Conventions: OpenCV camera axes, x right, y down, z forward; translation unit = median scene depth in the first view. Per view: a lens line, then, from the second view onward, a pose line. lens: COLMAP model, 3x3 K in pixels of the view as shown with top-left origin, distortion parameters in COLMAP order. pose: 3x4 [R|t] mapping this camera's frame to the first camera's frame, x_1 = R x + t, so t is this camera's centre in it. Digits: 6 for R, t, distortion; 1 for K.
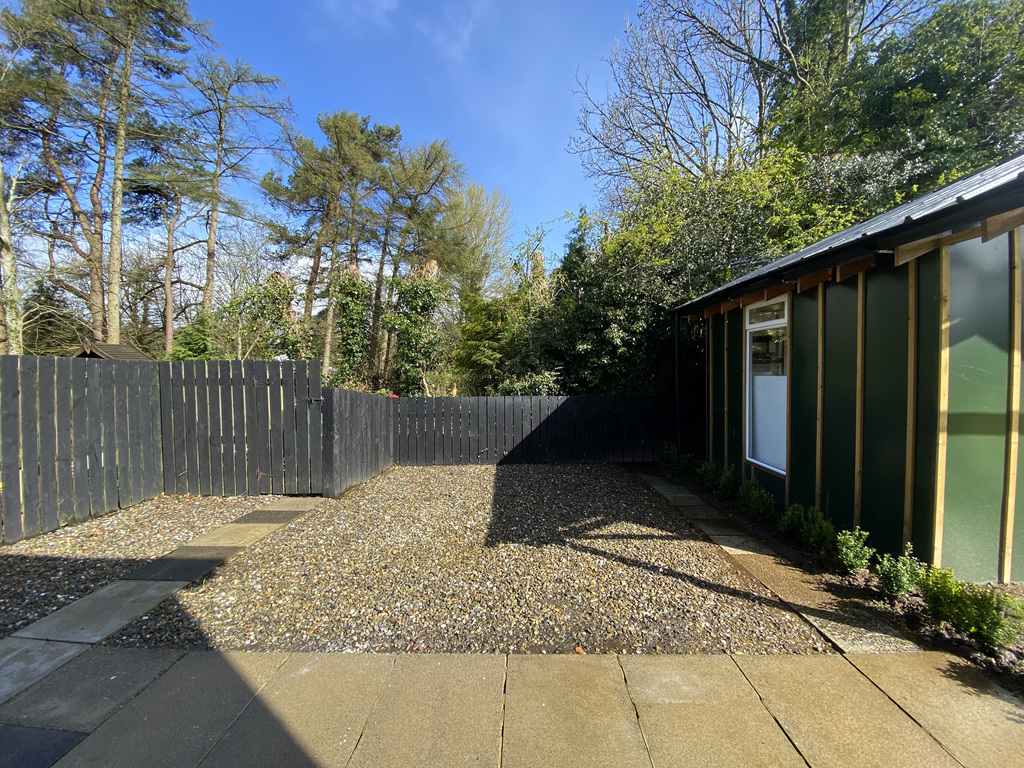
lens RADIAL K [[413.6, 0, 512.9], [0, 413.6, 382.4], [0, 0, 1]] dist [0.014316, -0.018049]
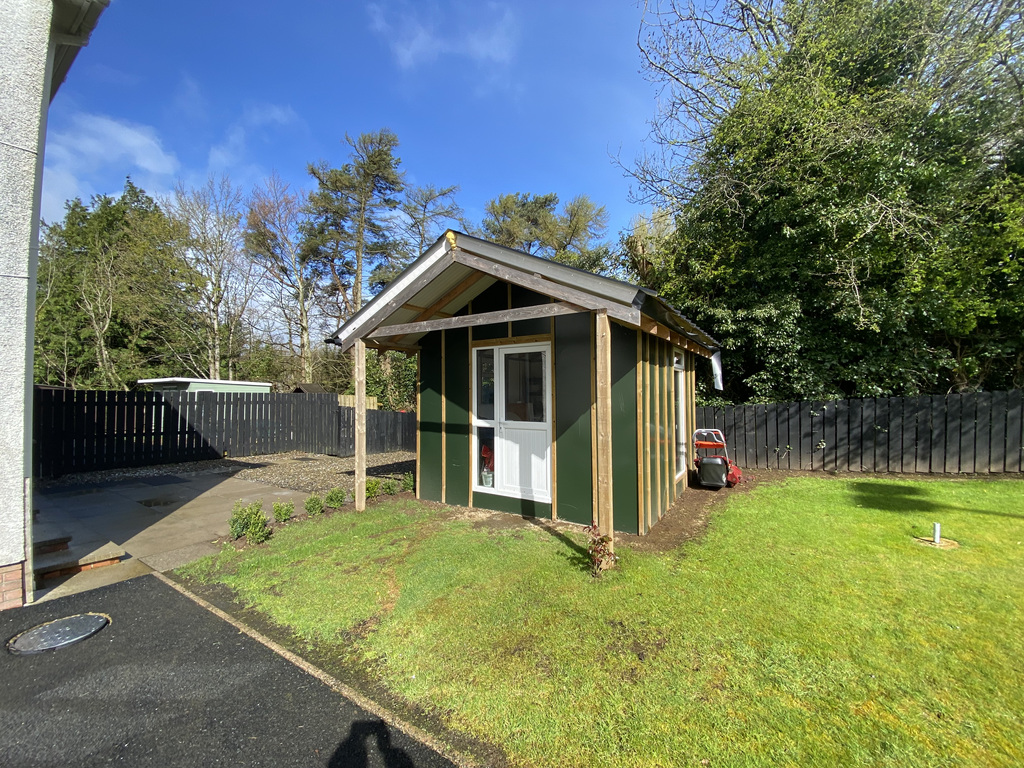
lens RADIAL K [[413.6, 0, 512.9], [0, 413.6, 382.4], [0, 0, 1]] dist [0.014316, -0.018049]
pose [[0.854000, -0.009781, -0.520180, 2.437574], [-0.017238, 0.998742, -0.047080, -0.038660], [0.519987, 0.049173, 0.852758, -0.635429]]
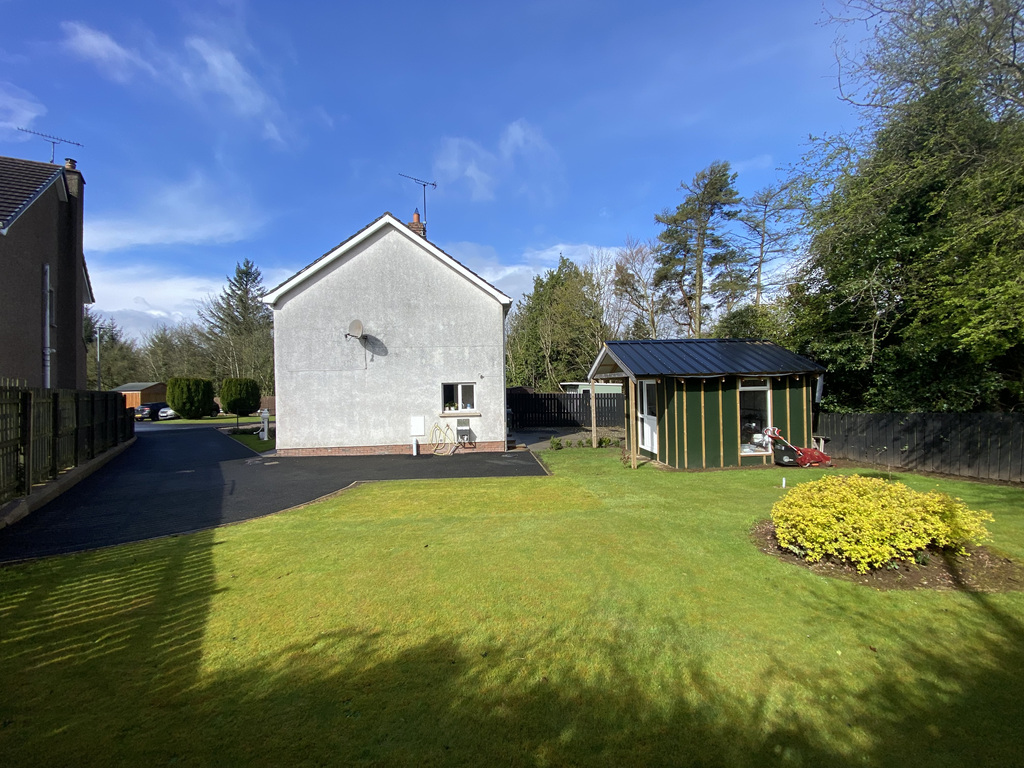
lens RADIAL K [[413.6, 0, 512.9], [0, 413.6, 382.4], [0, 0, 1]] dist [0.014316, -0.018049]
pose [[0.107153, 0.004258, -0.994233, 5.218609], [-0.011140, 0.999933, 0.003082, -0.262442], [0.994180, 0.010746, 0.107193, -0.780433]]
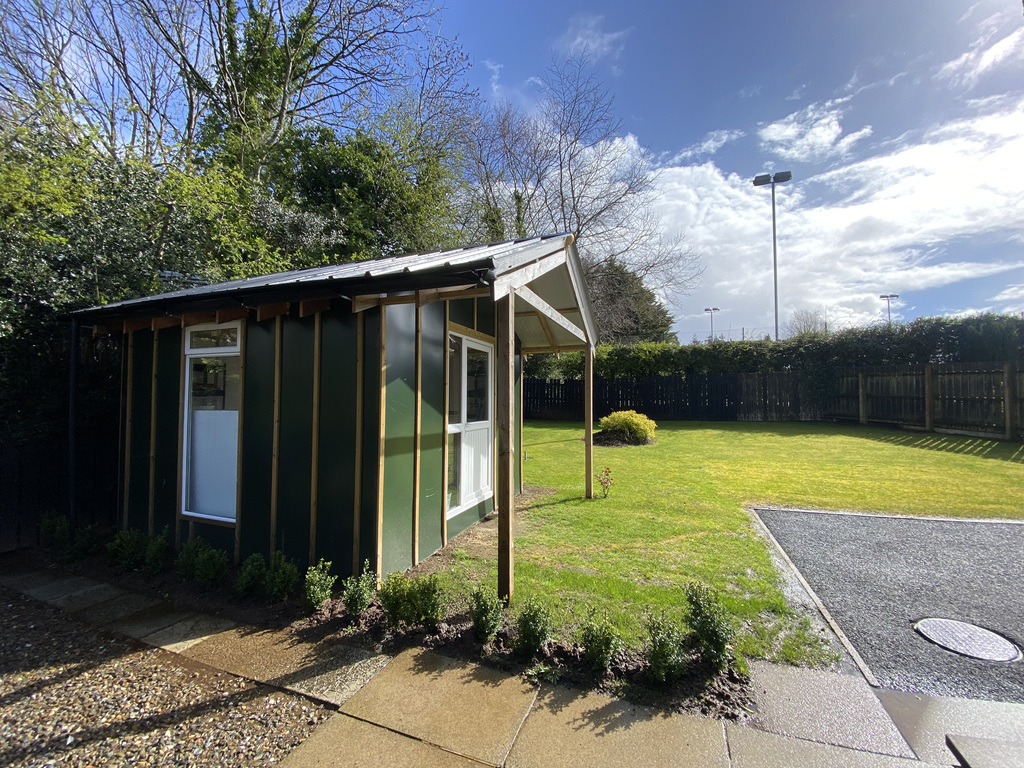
lens RADIAL K [[413.6, 0, 512.9], [0, 413.6, 382.4], [0, 0, 1]] dist [0.014316, -0.018049]
pose [[0.333460, 0.052550, 0.941299, 0.010301], [0.022966, 0.997696, -0.063834, -0.006894], [-0.942484, 0.042904, 0.331485, 0.199938]]
